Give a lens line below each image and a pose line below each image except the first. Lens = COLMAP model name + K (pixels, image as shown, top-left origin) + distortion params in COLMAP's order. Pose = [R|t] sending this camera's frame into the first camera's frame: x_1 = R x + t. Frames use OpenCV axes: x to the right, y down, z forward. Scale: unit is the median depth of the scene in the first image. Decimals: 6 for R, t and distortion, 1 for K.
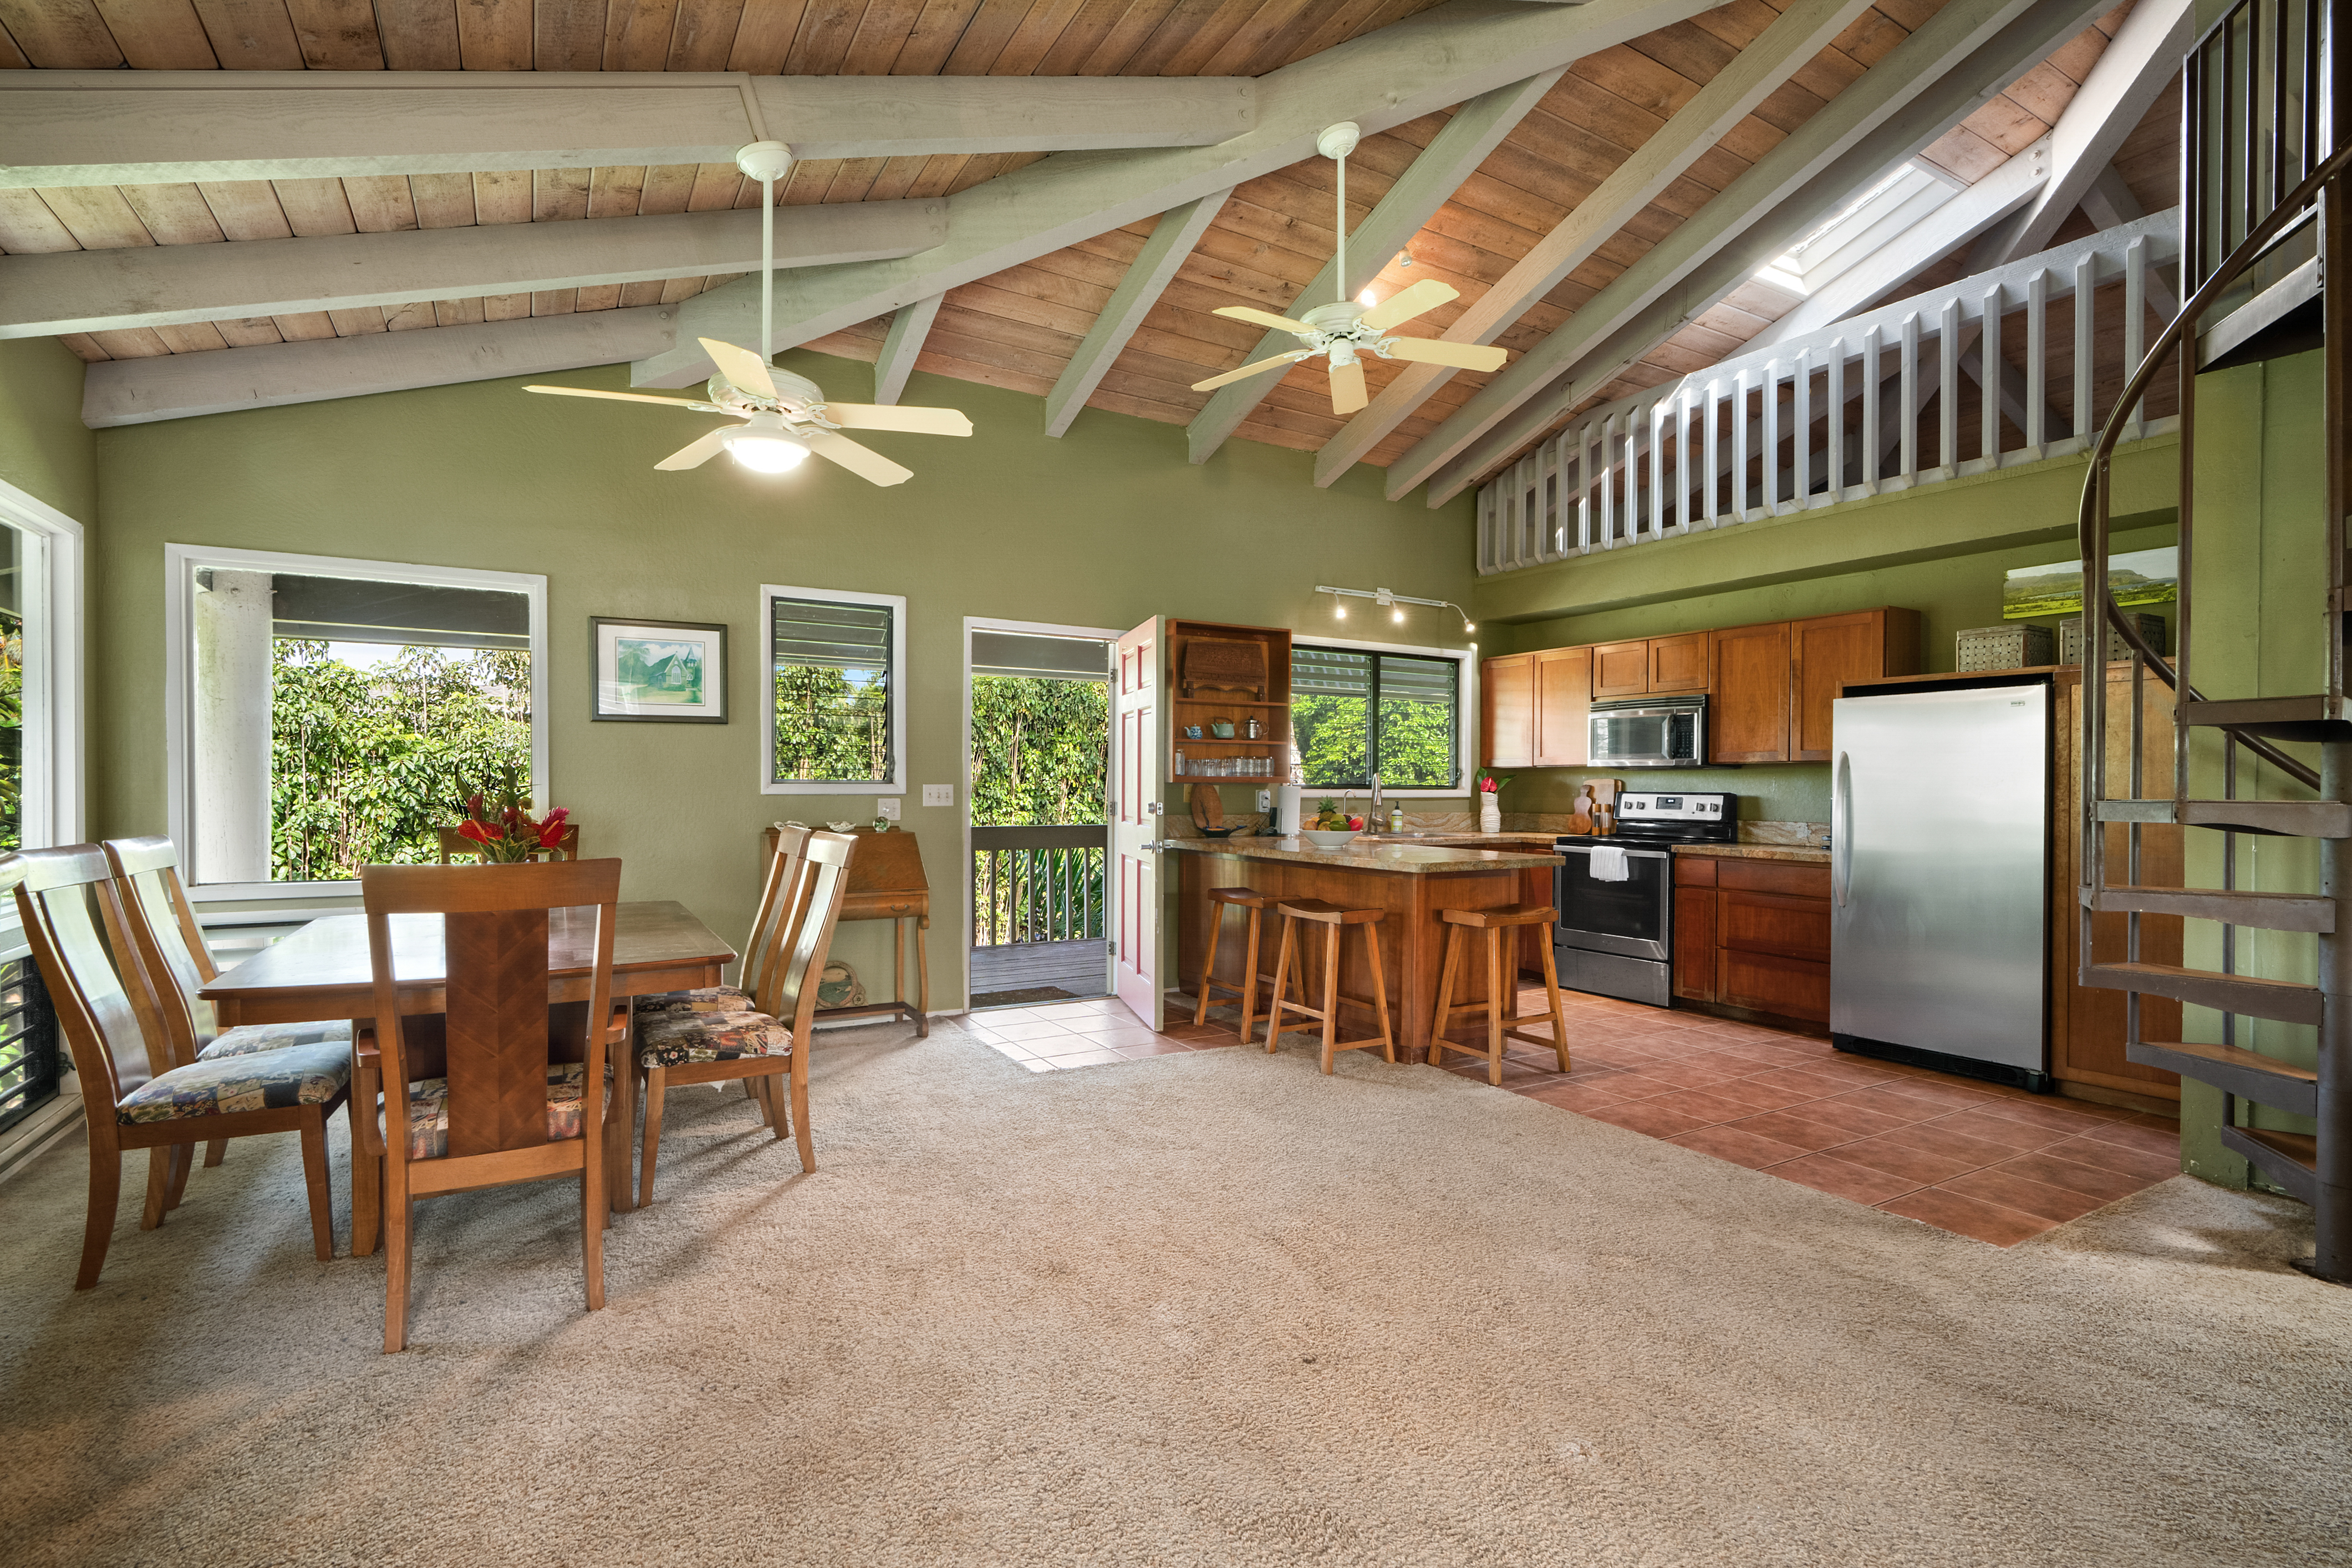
lens RADIAL K [[1084.6, 0, 1172.8], [0, 1084.6, 786.0], [0, 0, 1]] dist [-0.000908, 0.001704]
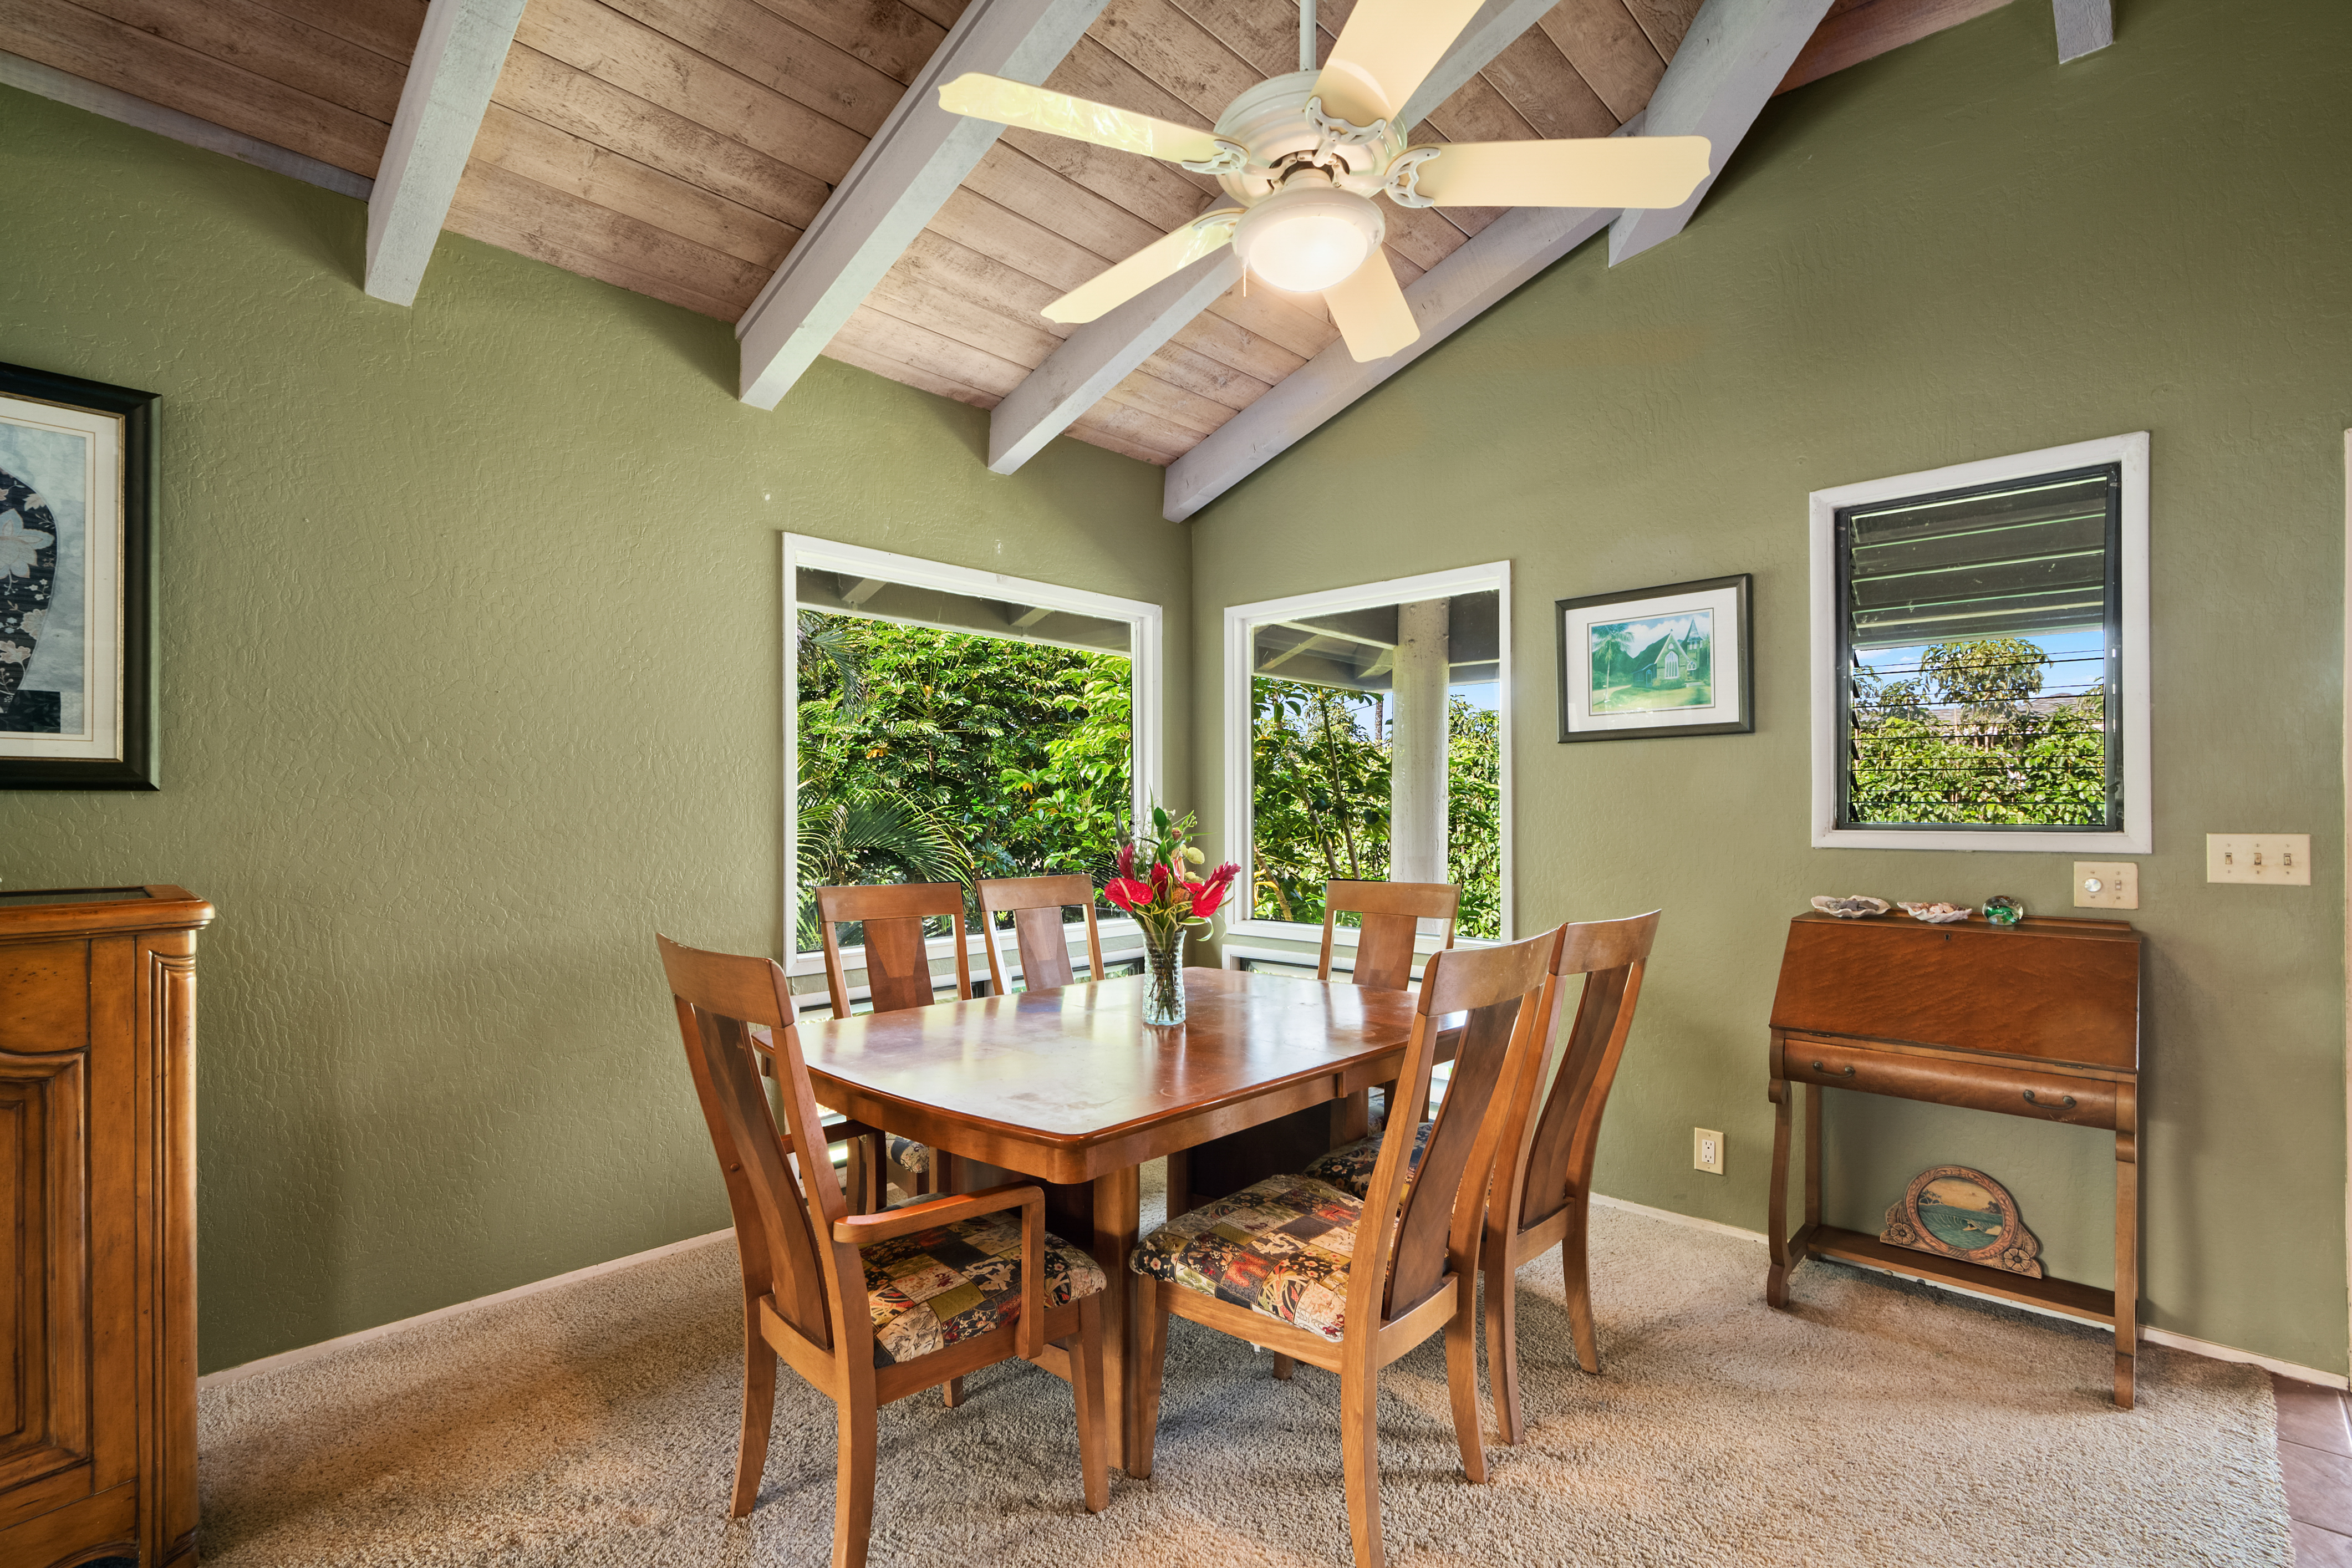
lens RADIAL K [[1084.6, 0, 1177.6], [0, 1084.6, 805.1], [0, 0, 1]] dist [-0.000908, 0.001704]
pose [[0.273997, -0.010401, -0.961674, 0.095919], [-0.001059, 0.999938, -0.011117, -0.008820], [0.961730, 0.004065, 0.273969, 0.519626]]
